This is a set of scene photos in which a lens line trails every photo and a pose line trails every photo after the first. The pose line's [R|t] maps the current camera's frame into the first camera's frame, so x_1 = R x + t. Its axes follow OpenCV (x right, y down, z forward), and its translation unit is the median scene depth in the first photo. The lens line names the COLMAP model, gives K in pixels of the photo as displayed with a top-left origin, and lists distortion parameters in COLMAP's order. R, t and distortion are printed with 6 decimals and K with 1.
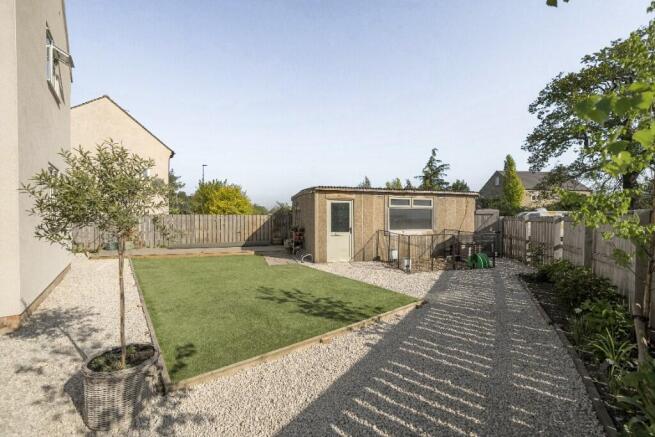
lens RADIAL K [[266.1, 0, 327.5], [0, 266.1, 218.5], [0, 0, 1]] dist [0.001991, 0.000593]
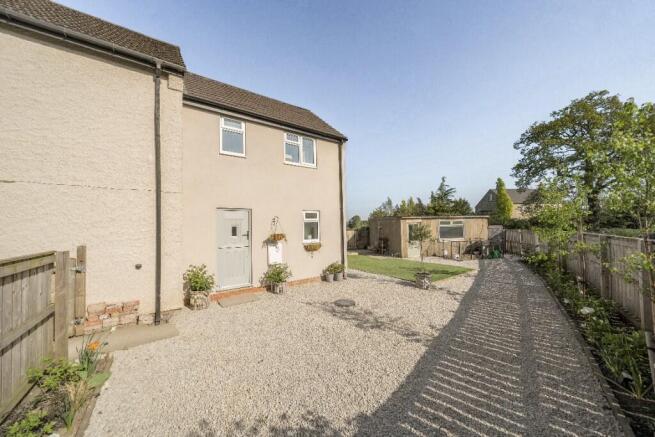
lens RADIAL K [[228.5, 0, 327.5], [0, 228.5, 218.5], [0, 0, 1]] dist [-0.000626, -0.000121]
pose [[0.998709, -0.026718, -0.043211, -0.360022], [0.024892, 0.998796, -0.042261, -0.037878], [0.044288, 0.041131, 0.998172, -0.449845]]
